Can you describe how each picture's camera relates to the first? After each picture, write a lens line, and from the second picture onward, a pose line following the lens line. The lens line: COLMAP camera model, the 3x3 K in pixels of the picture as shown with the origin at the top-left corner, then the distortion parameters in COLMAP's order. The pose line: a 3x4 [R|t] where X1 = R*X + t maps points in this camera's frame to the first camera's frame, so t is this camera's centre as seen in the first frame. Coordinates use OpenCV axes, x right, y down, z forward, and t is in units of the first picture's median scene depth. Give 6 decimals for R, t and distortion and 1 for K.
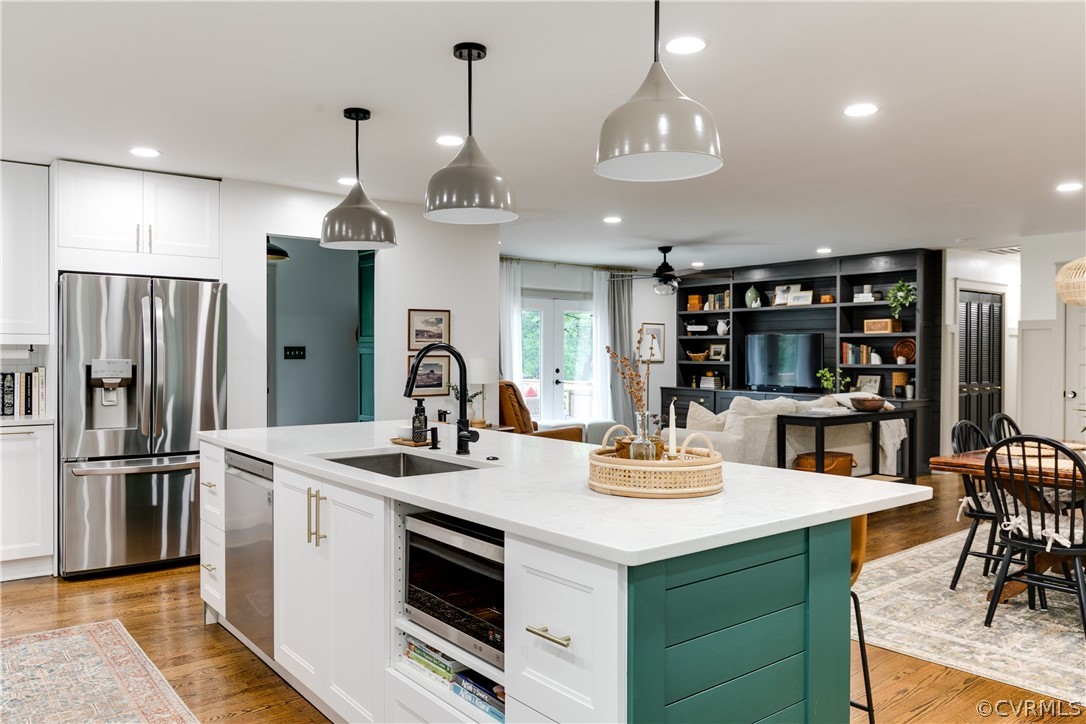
lens RADIAL K [[797.9, 0, 543.0], [0, 797.9, 362.0], [0, 0, 1]] dist [-0.013184, -0.001228]
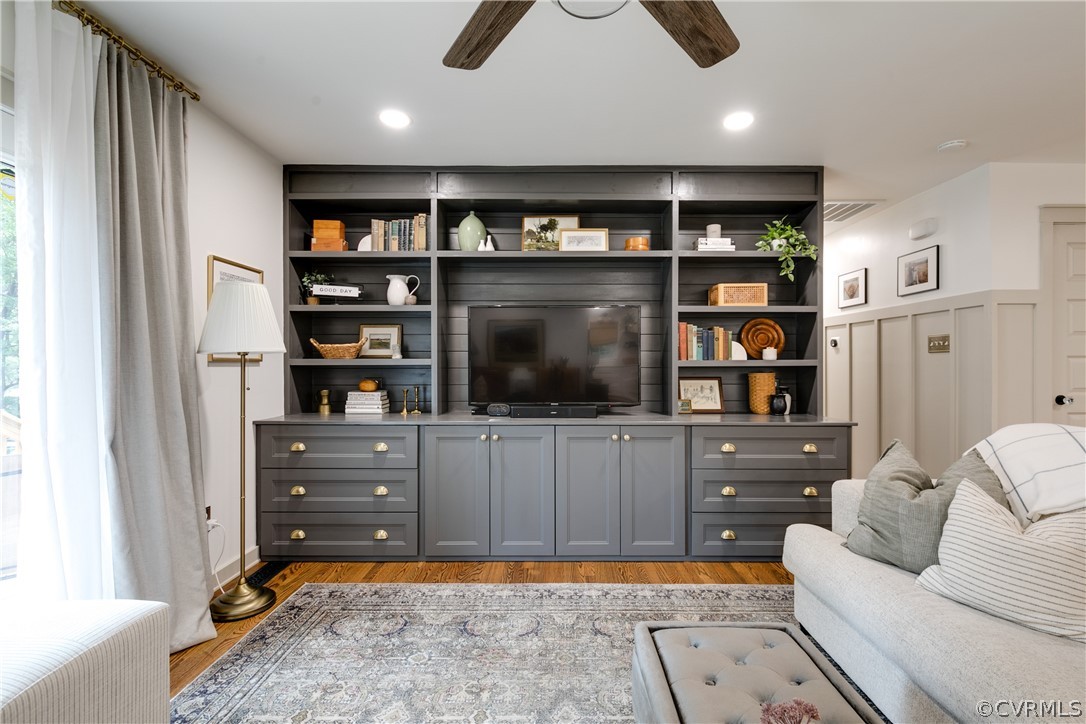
lens RADIAL K [[494.7, 0, 557.1], [0, 494.7, 362.3], [0, 0, 1]] dist [0.000996, -0.000368]
pose [[0.618716, -0.002011, 0.785612, 0.052562], [0.011470, 0.999913, -0.006474, 0.005018], [-0.785531, 0.013017, 0.618685, 0.877805]]
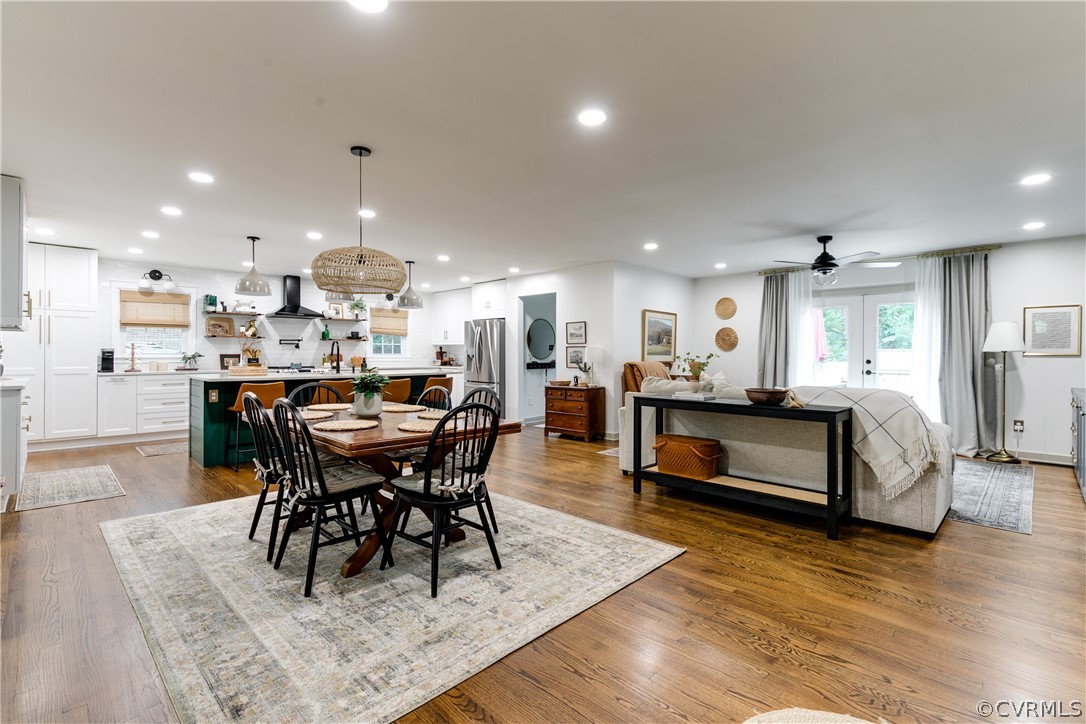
lens RADIAL K [[493.0, 0, 540.7], [0, 493.0, 353.0], [0, 0, 1]] dist [0.000558, -0.000187]
pose [[0.110807, -0.002295, -0.993839, 0.683939], [-0.014859, 0.999882, -0.003965, 0.008813], [0.993731, 0.015207, 0.110760, 0.542442]]
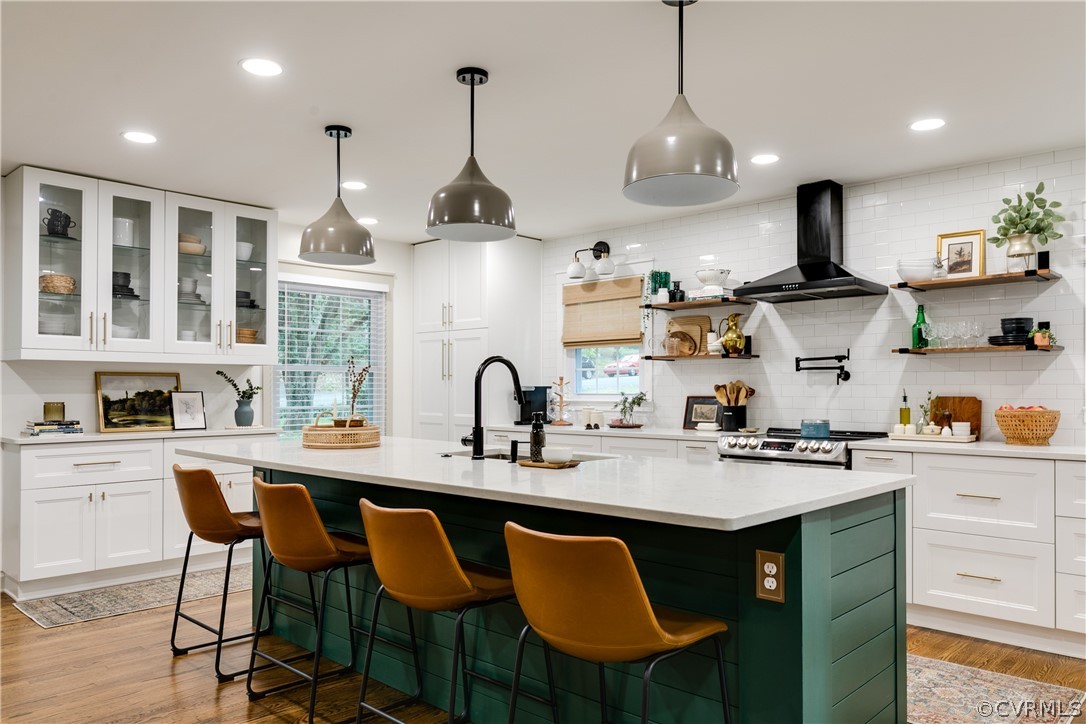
lens RADIAL K [[781.3, 0, 544.8], [0, 781.3, 386.2], [0, 0, 1]] dist [-0.004913, 0.000588]
pose [[-0.989517, -0.001410, -0.144408, -0.013623], [-0.002604, 0.999964, 0.008078, 0.003237], [0.144392, 0.008369, -0.989485, 0.682788]]
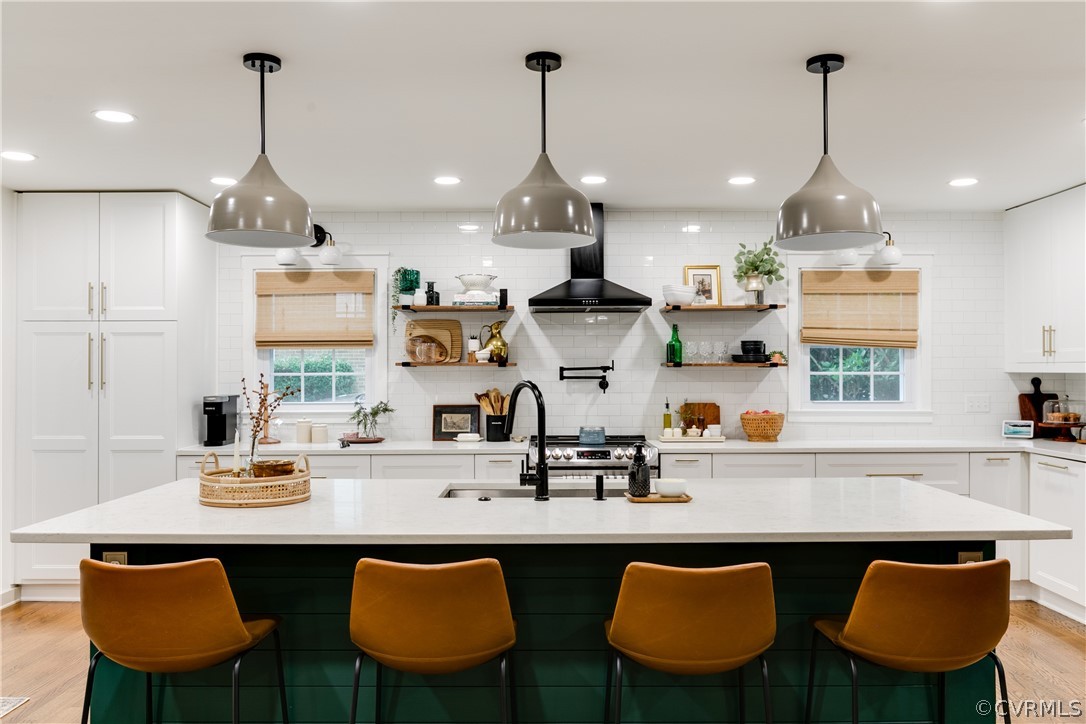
lens RADIAL K [[847.9, 0, 543.0], [0, 847.9, 362.0], [0, 0, 1]] dist [-0.001567, -0.002579]
pose [[-0.620433, -0.008218, -0.784217, 0.224520], [-0.006491, 0.999965, -0.005343, -0.013132], [0.784233, 0.001776, -0.620464, 0.539712]]
